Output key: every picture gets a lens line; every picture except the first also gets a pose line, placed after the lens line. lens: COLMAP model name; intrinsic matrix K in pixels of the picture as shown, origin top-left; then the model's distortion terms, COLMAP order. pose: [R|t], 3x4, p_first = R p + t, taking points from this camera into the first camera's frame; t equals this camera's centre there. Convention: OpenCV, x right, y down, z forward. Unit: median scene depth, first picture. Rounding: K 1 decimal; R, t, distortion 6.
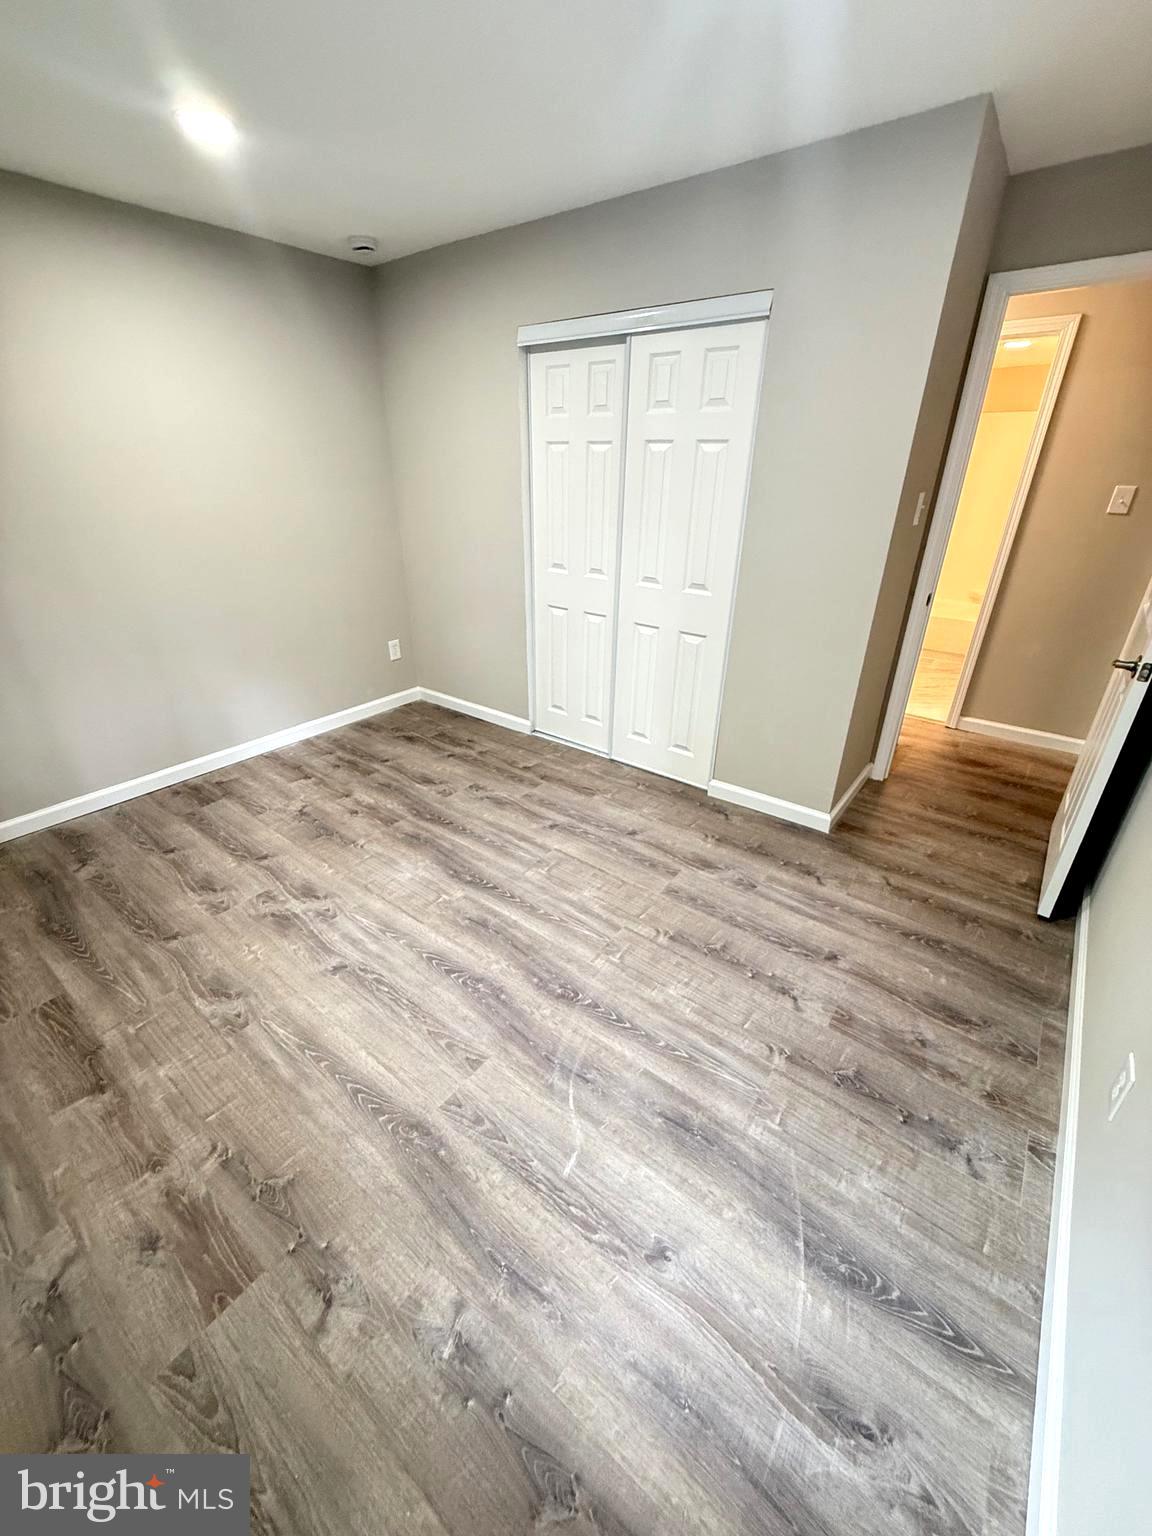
lens RADIAL K [[615.4, 0, 581.0], [0, 615.4, 773.1], [0, 0, 1]] dist [0.001085, -0.001030]
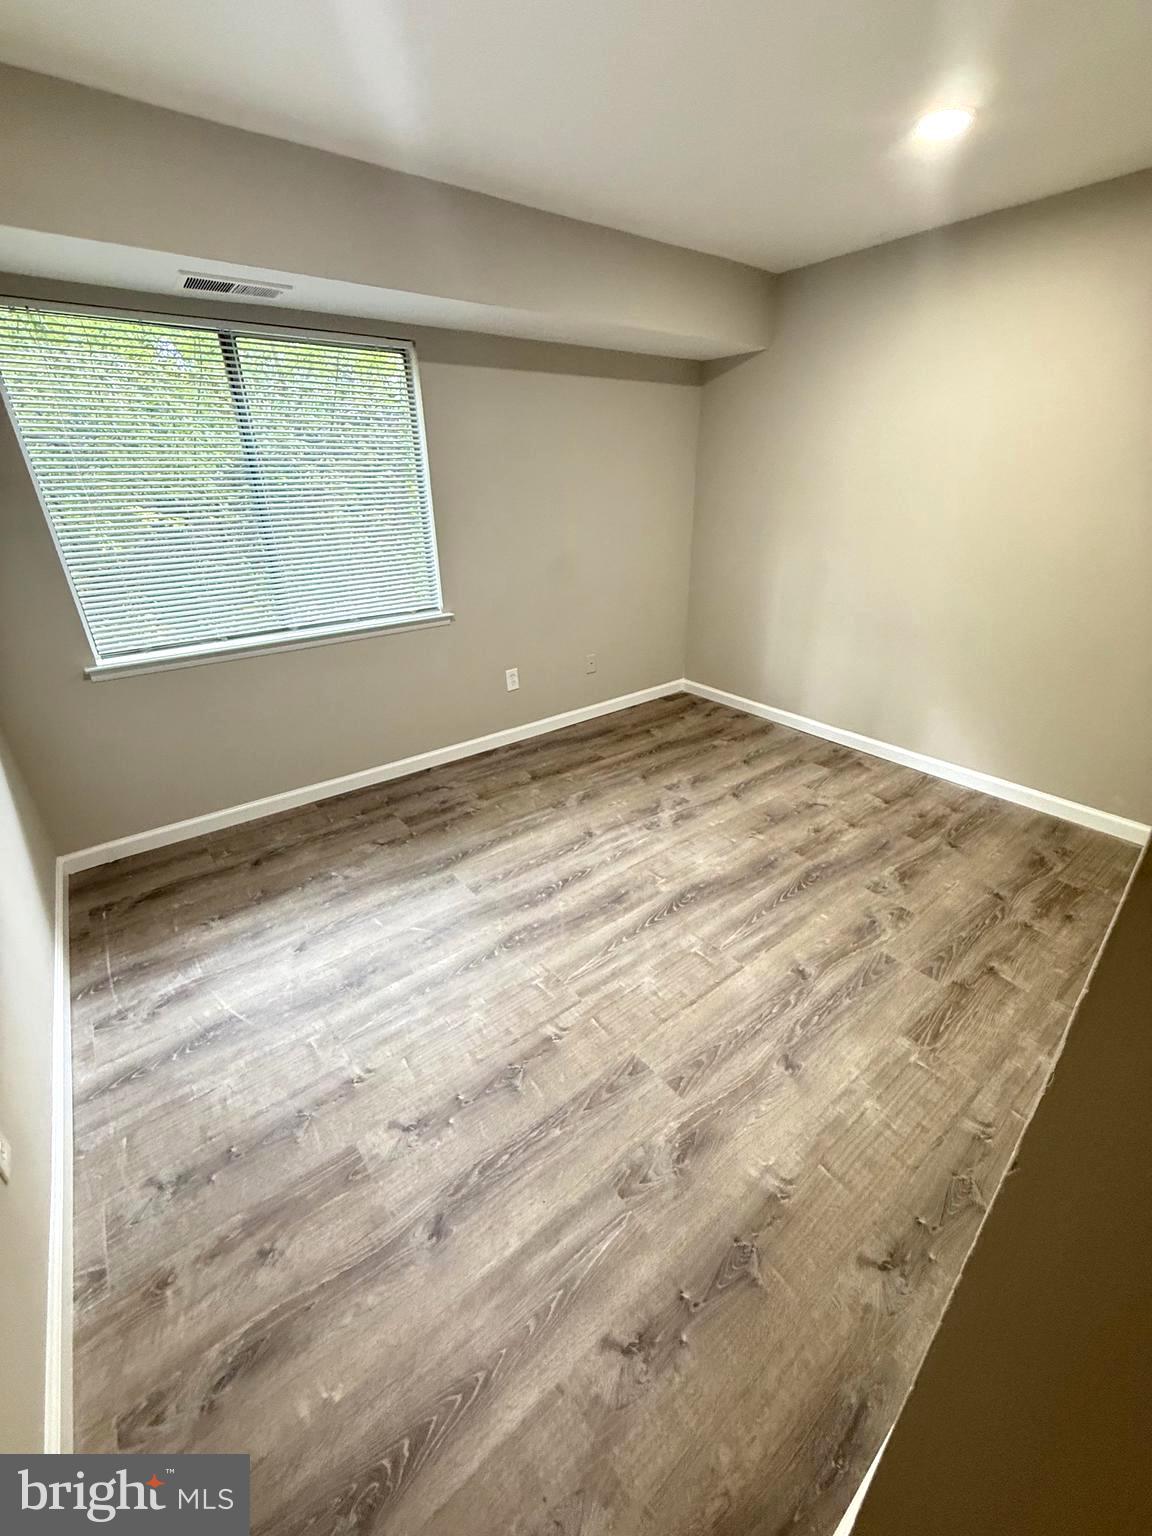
lens RADIAL K [[615.4, 0, 574.0], [0, 615.4, 763.9], [0, 0, 1]] dist [0.001085, -0.001030]
pose [[-0.266047, 0.410997, -0.871952, 0.616244], [-0.425658, 0.761499, 0.488810, -0.378133], [0.864890, 0.501200, -0.027650, 0.752698]]
